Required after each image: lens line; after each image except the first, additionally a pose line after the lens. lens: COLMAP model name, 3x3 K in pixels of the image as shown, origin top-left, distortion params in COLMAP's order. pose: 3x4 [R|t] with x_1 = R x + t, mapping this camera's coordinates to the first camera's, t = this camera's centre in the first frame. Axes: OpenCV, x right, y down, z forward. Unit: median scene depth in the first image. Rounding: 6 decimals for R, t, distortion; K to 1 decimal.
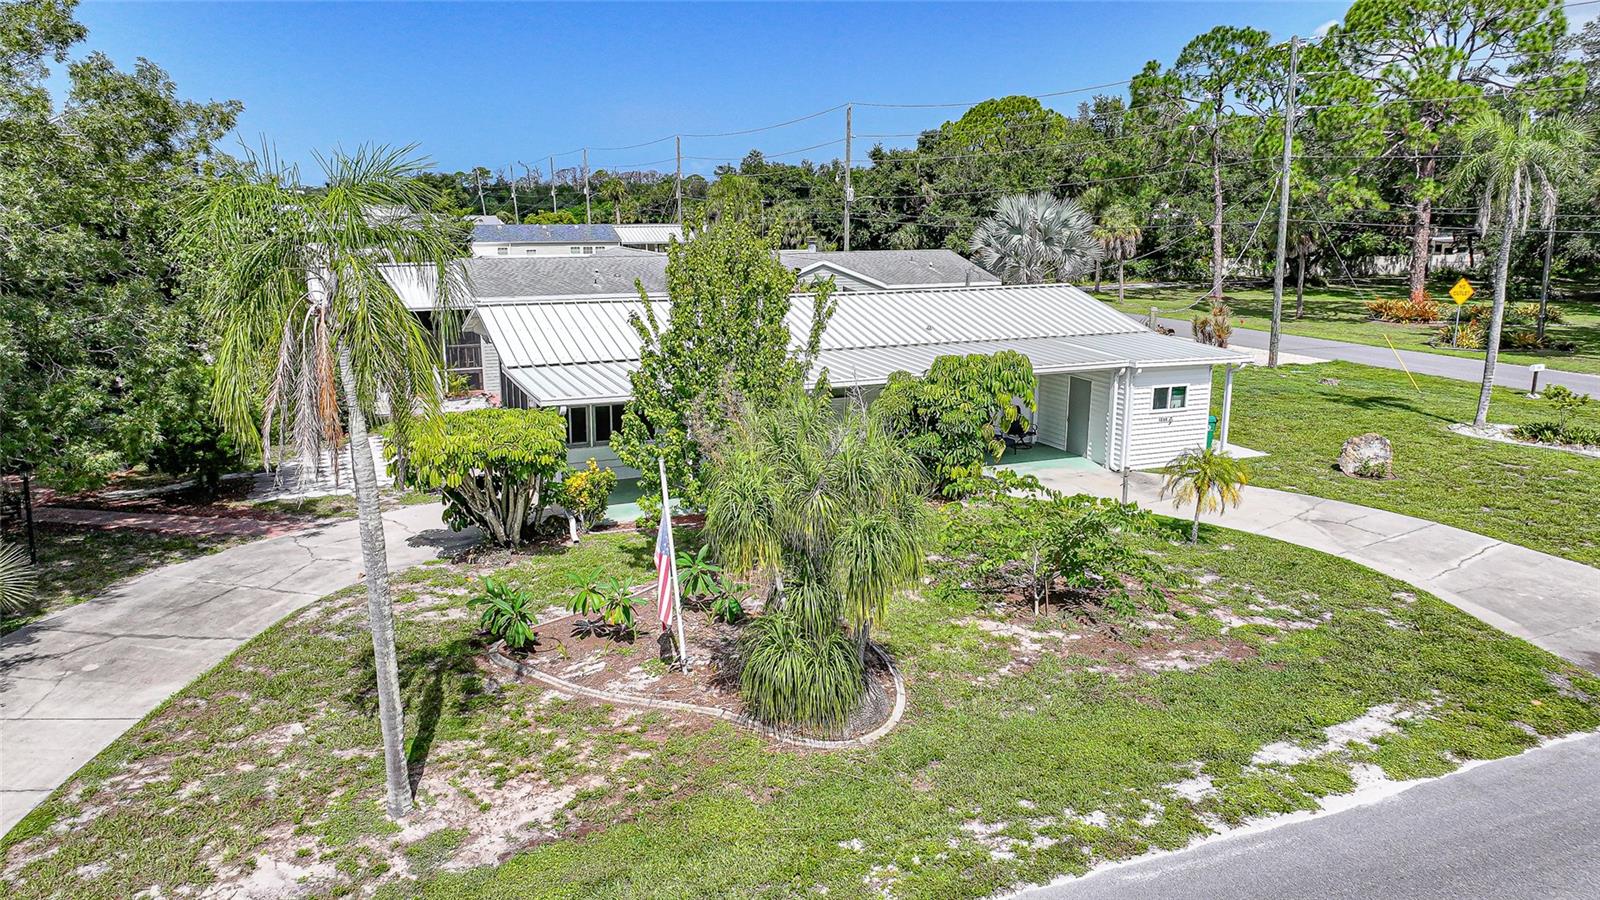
lens RADIAL K [[1132.6, 0, 810.6], [0, 1132.6, 455.2], [0, 0, 1]] dist [-0.006548, 0.020950]
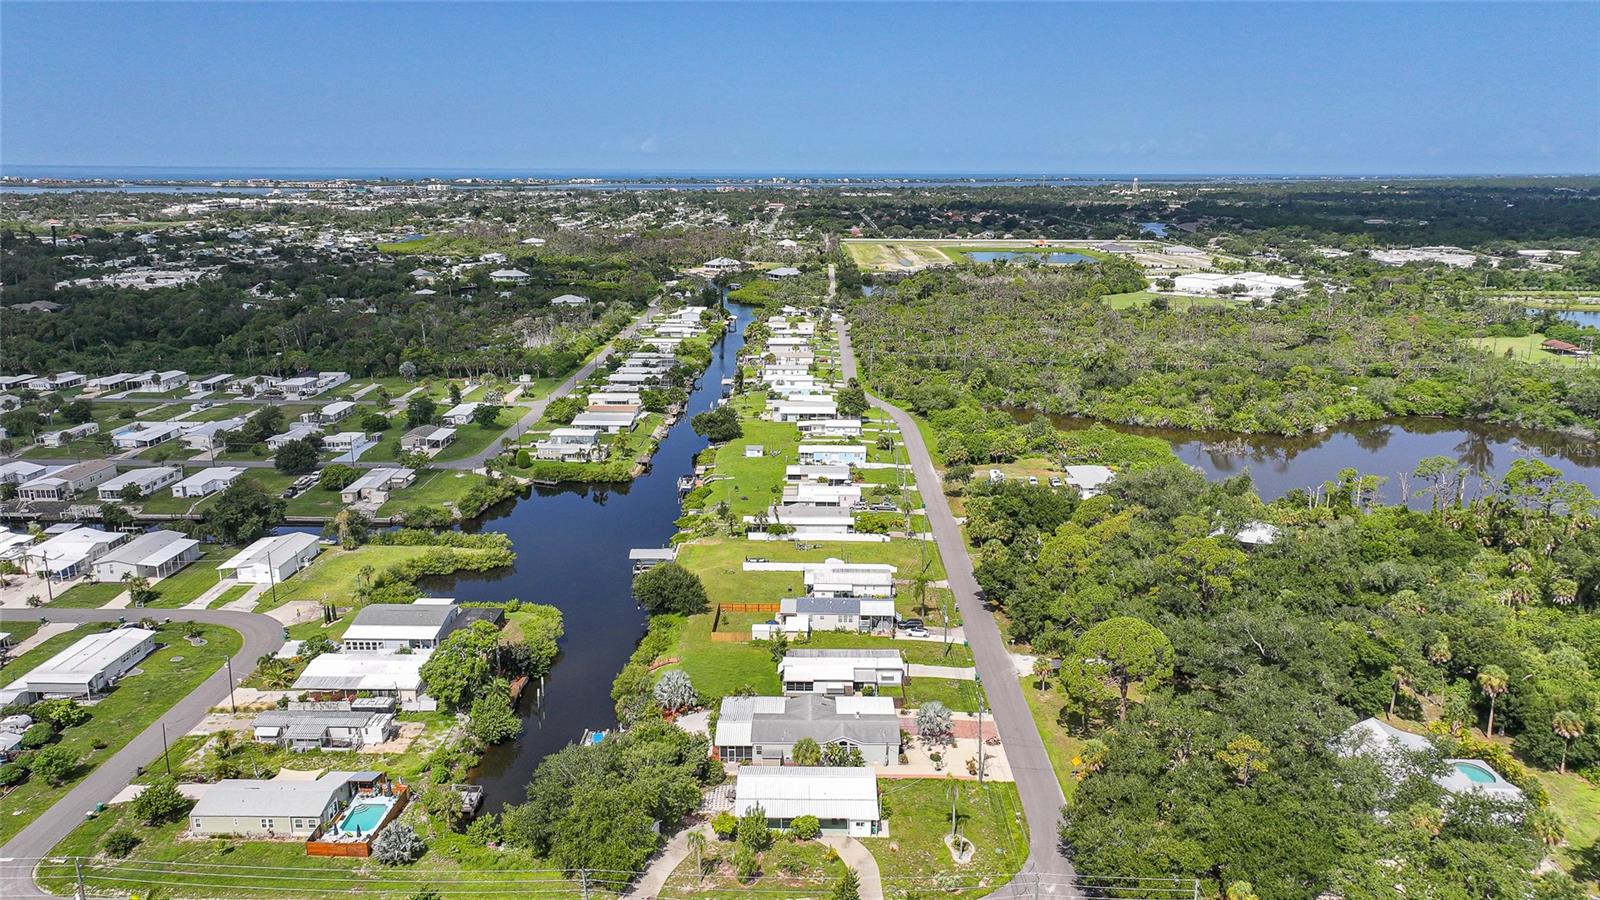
lens RADIAL K [[1132.6, 0, 794.7], [0, 1132.6, 448.9], [0, 0, 1]] dist [-0.006548, 0.020950]
pose [[0.908206, 0.098063, -0.406873, 2.857470], [-0.090686, 0.995176, 0.037427, -2.760637], [0.408581, 0.002906, 0.912718, -5.450703]]
